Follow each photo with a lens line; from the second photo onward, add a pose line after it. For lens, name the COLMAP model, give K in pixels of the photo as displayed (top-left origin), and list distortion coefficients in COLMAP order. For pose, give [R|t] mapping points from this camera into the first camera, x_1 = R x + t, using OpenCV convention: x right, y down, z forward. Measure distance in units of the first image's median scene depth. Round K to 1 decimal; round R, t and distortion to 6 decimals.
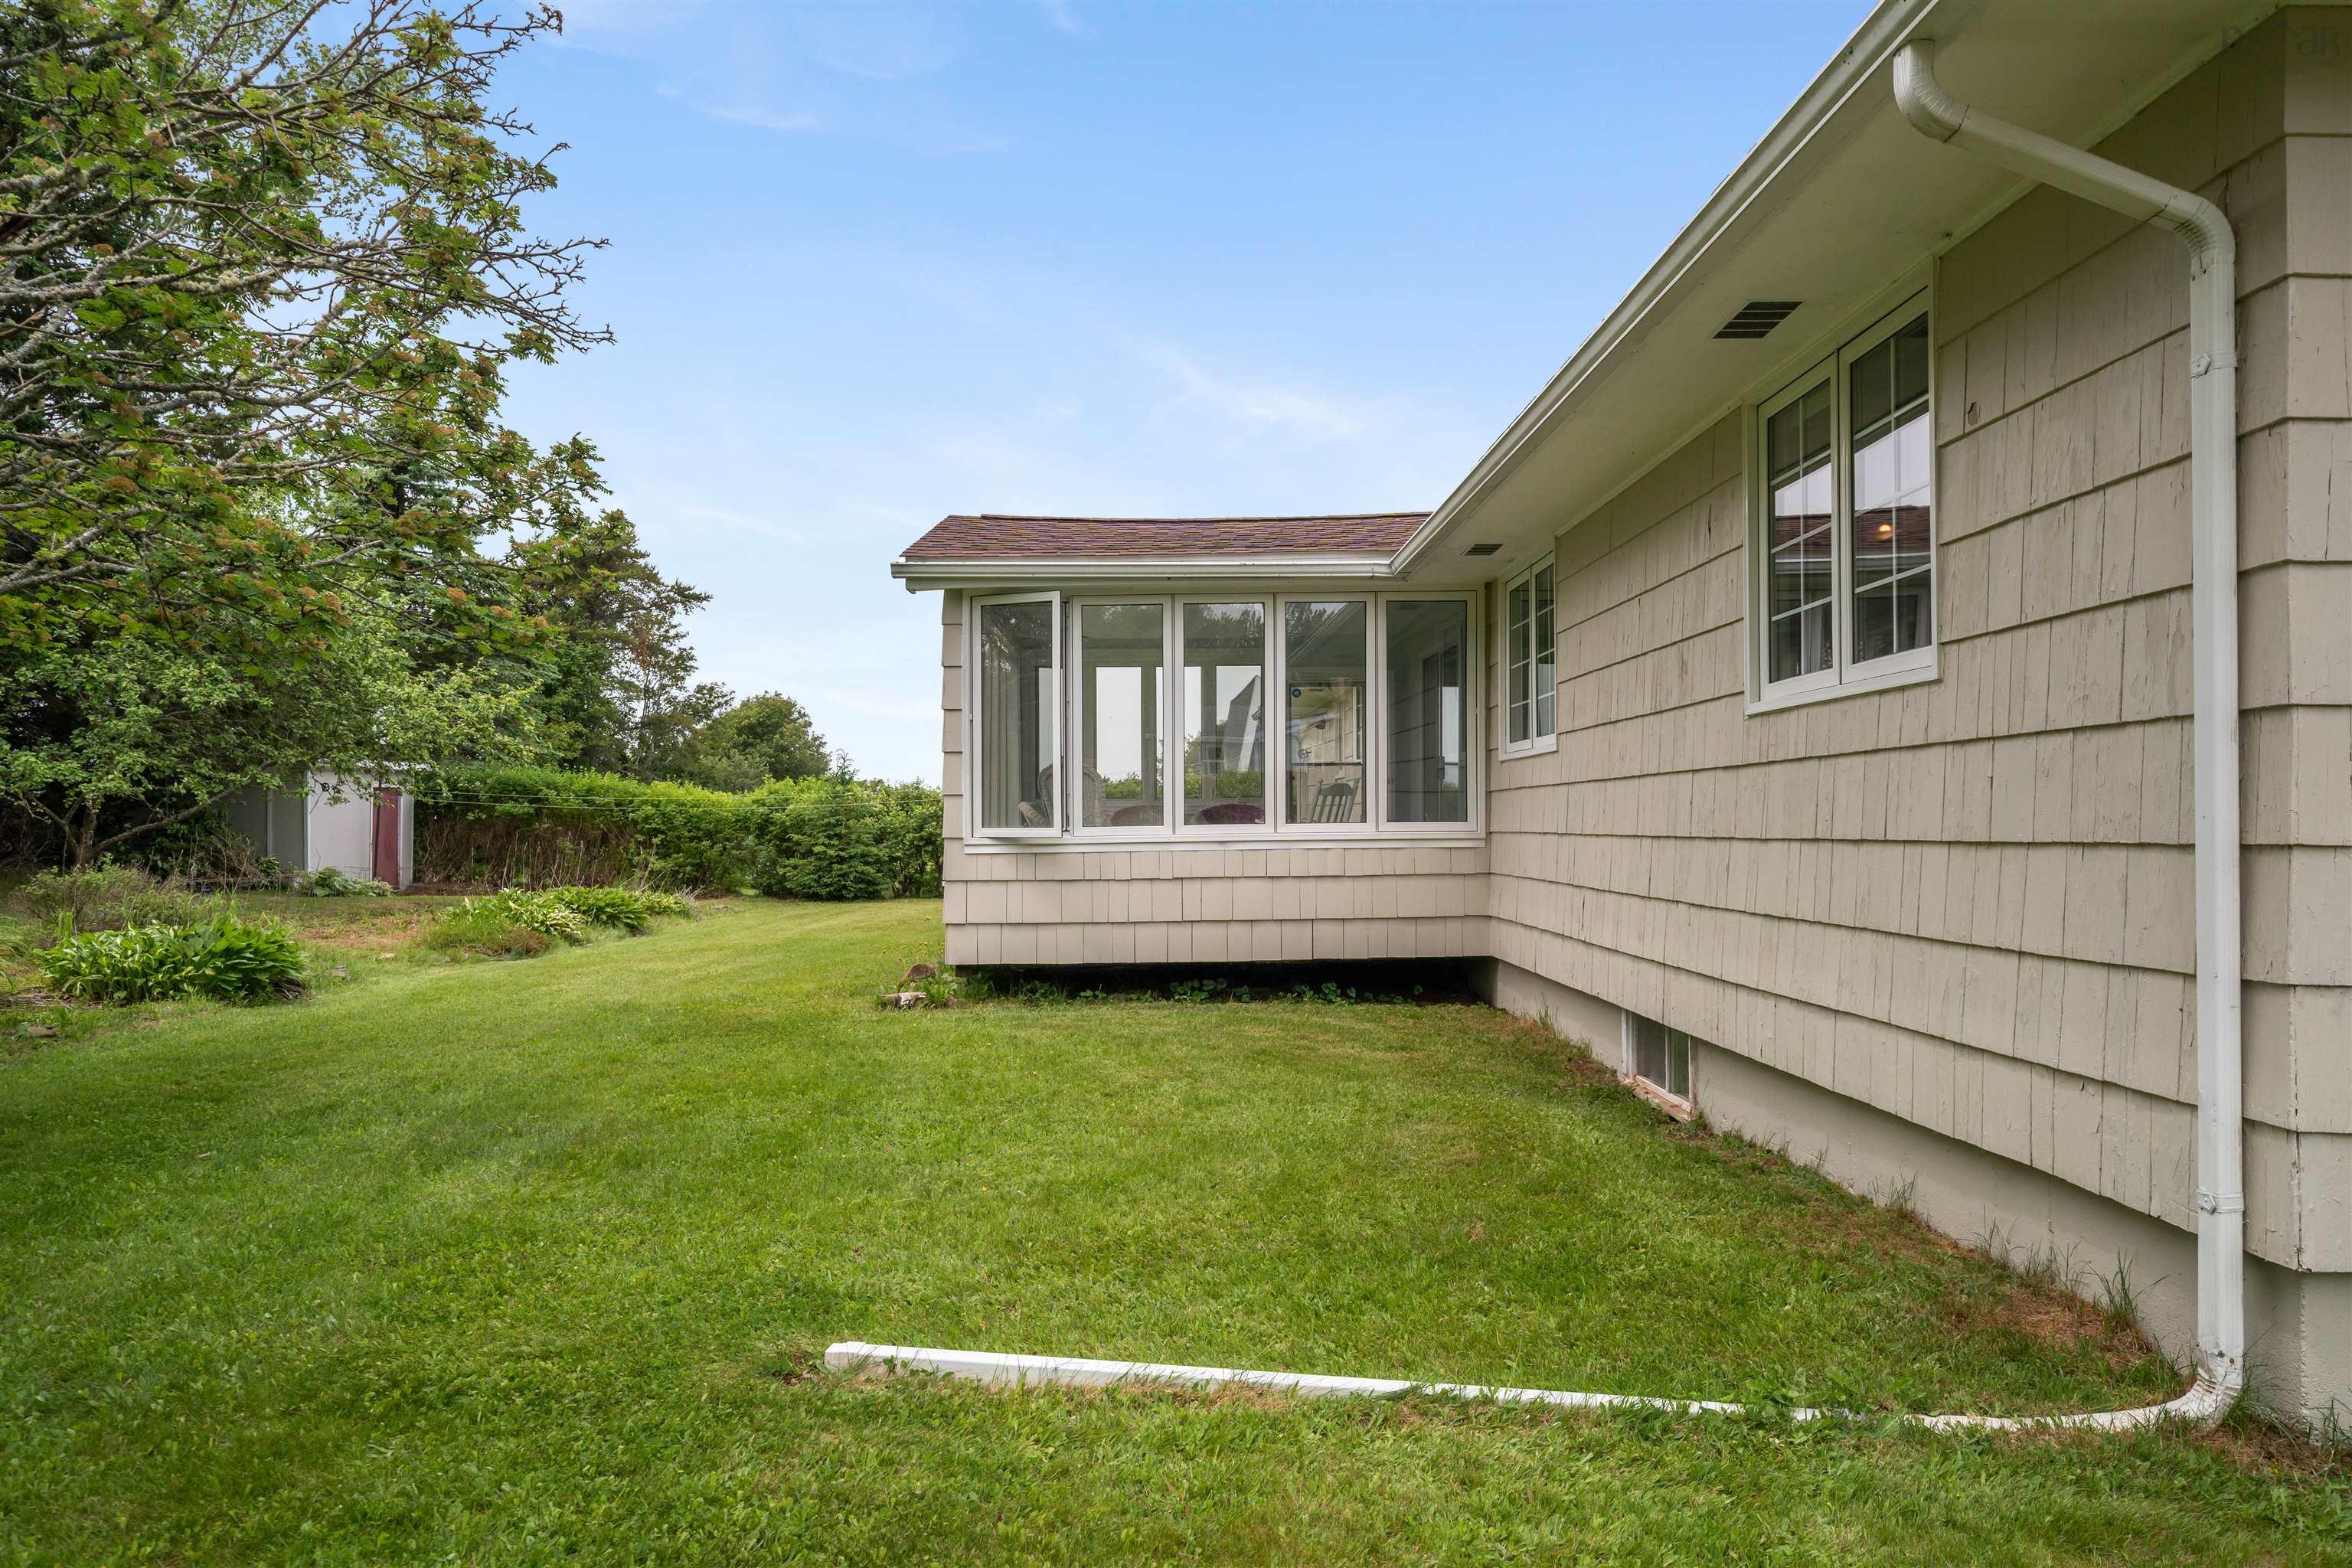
lens RADIAL K [[1576.8, 0, 1166.4], [0, 1576.8, 788.6], [0, 0, 1]] dist [0.005739, 0.001710]
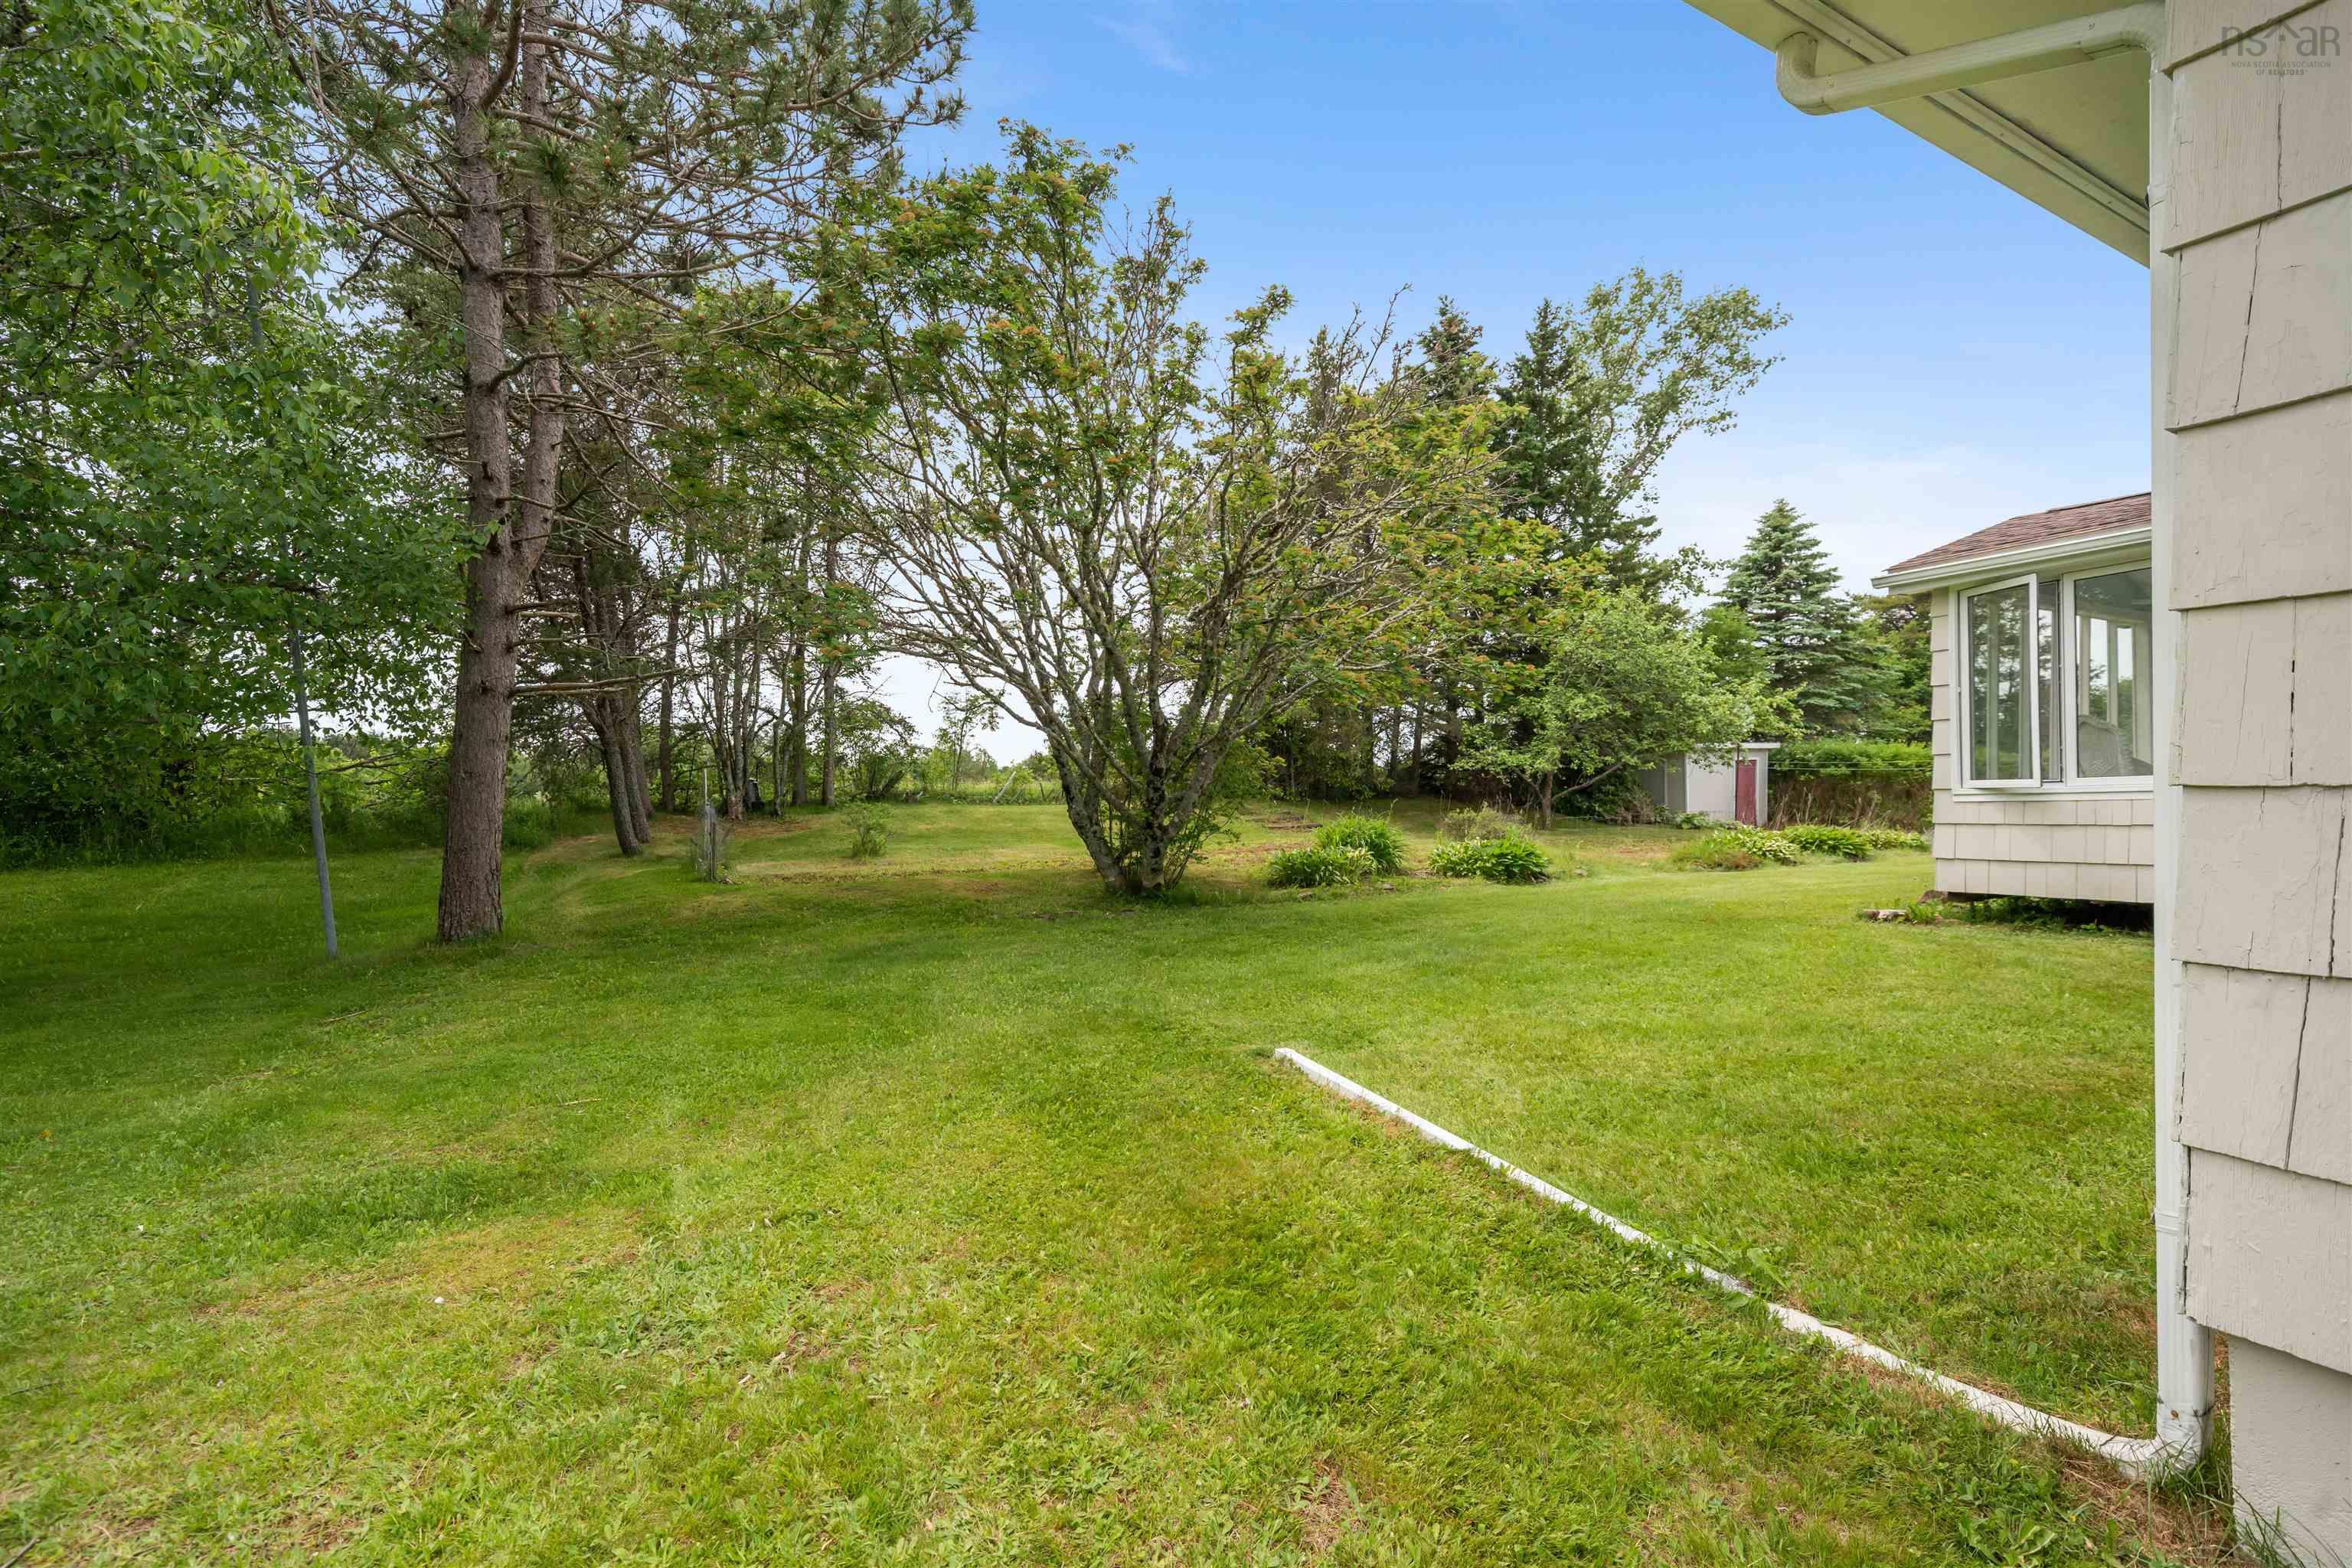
lens RADIAL K [[1004.4, 0, 1177.4], [0, 1004.4, 793.5], [0, 0, 1]] dist [0.000799, 0.000025]
pose [[0.478945, -0.009738, -0.877791, 0.265409], [0.037467, 0.999254, 0.009358, 0.004500], [0.877045, -0.037370, 0.478952, 0.091256]]
